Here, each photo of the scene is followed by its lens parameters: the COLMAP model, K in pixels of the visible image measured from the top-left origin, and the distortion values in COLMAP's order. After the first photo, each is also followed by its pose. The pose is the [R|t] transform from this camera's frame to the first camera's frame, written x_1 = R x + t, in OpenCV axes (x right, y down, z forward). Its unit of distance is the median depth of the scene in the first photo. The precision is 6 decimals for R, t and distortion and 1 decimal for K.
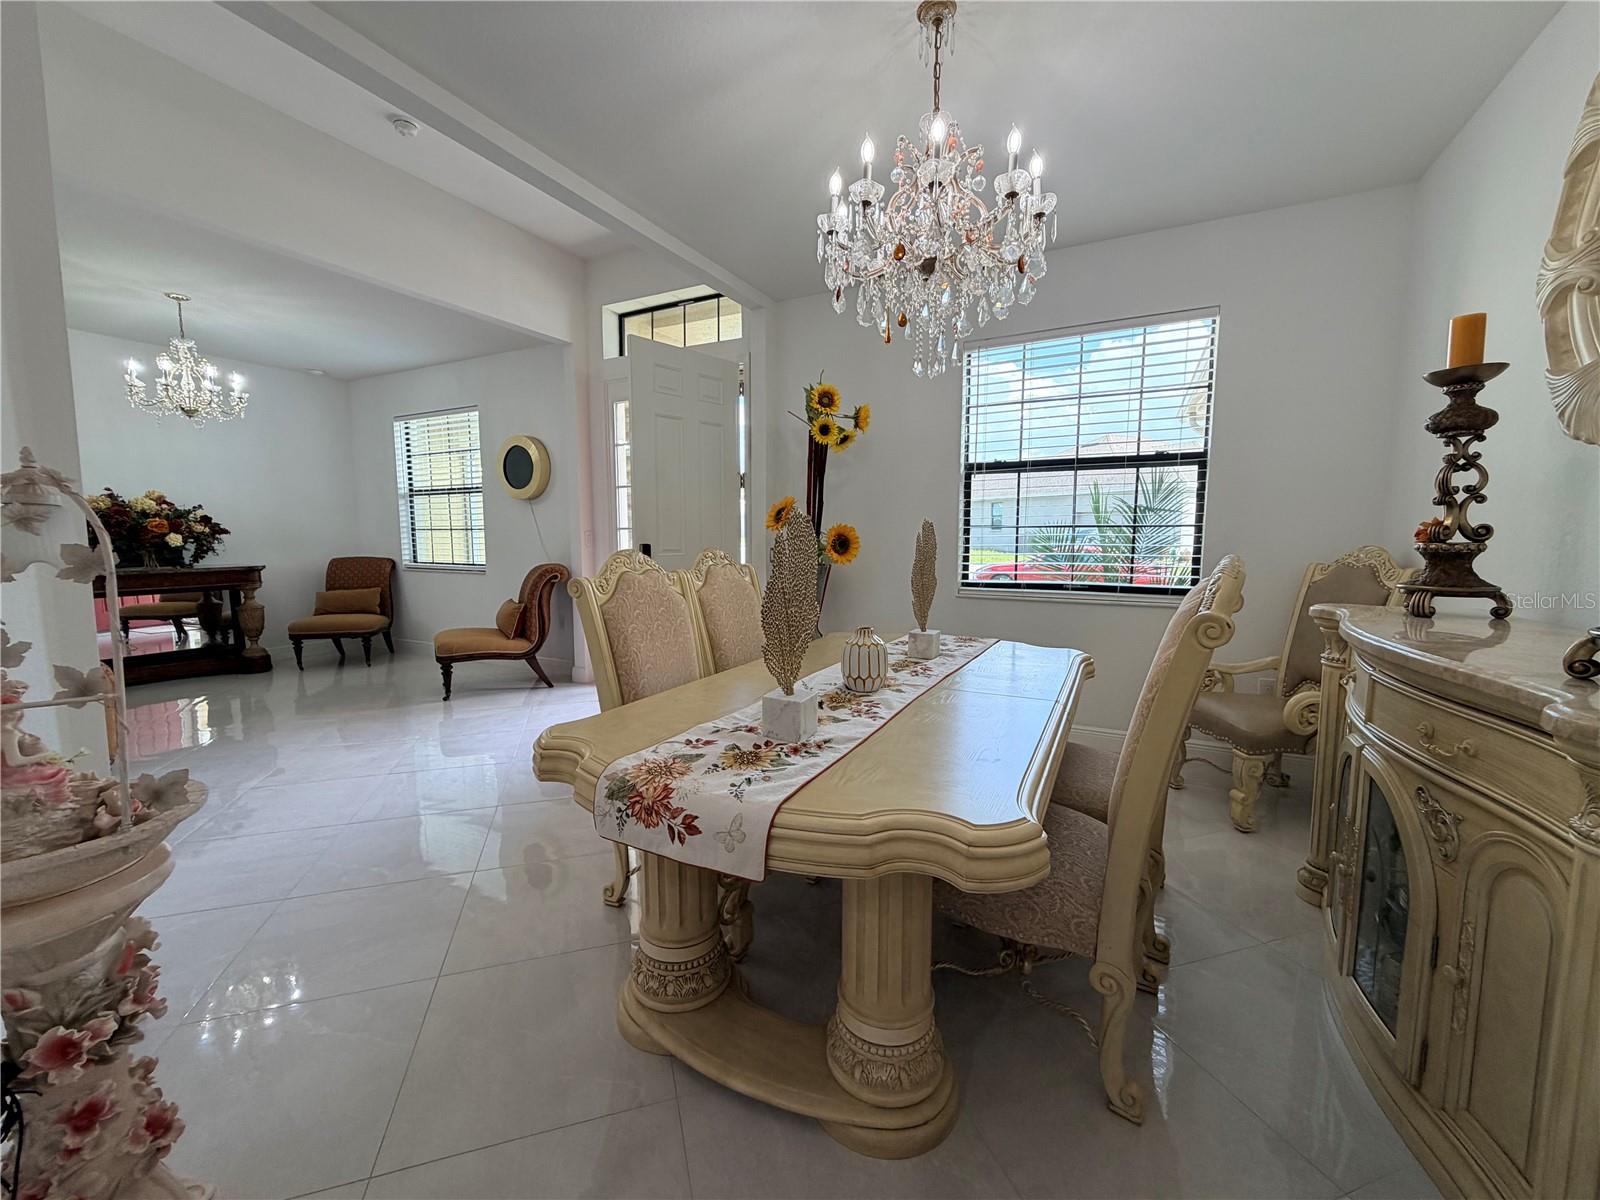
lens RADIAL K [[640.1, 0, 793.2], [0, 640.1, 601.8], [0, 0, 1]] dist [0.004081, 0.000751]
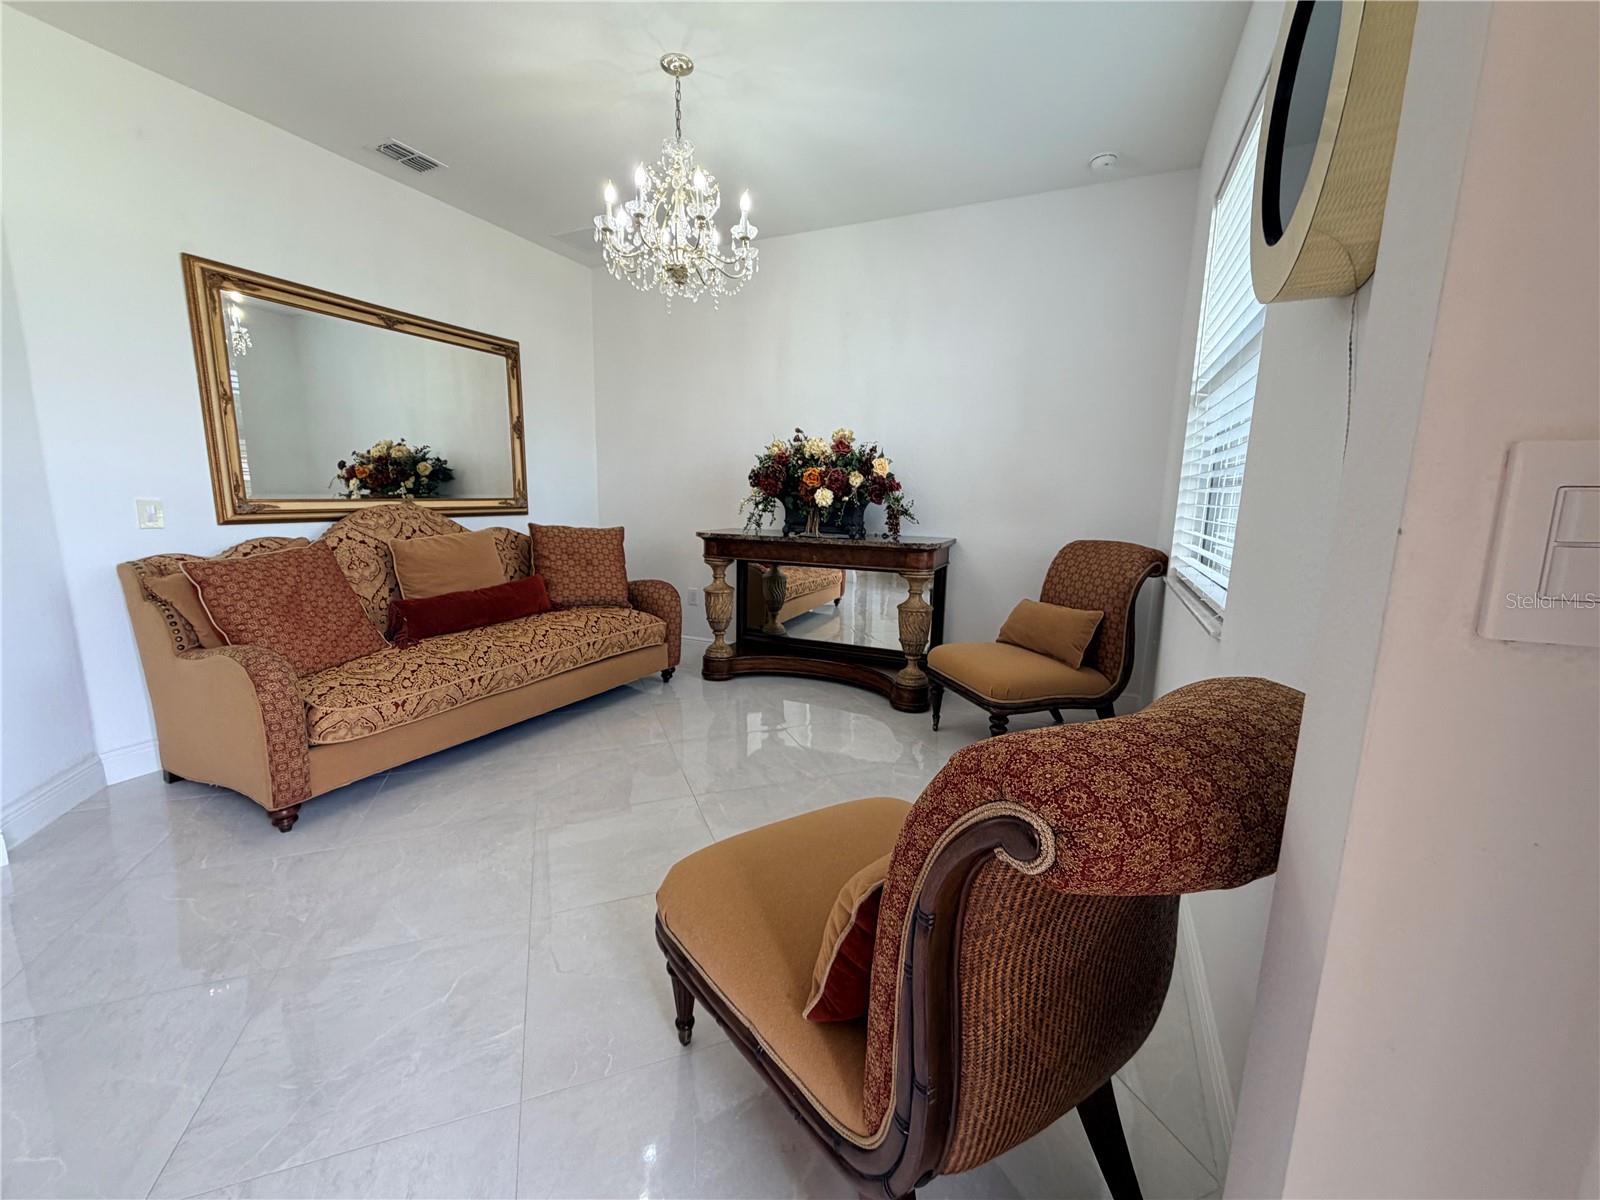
lens RADIAL K [[640.1, 0, 793.2], [0, 640.1, 601.8], [0, 0, 1]] dist [0.004081, 0.000751]
pose [[0.051535, 0.171717, -0.983797, -0.342402], [-0.123628, 0.978626, 0.164338, -0.128679], [0.990990, 0.113155, 0.071663, 1.258591]]
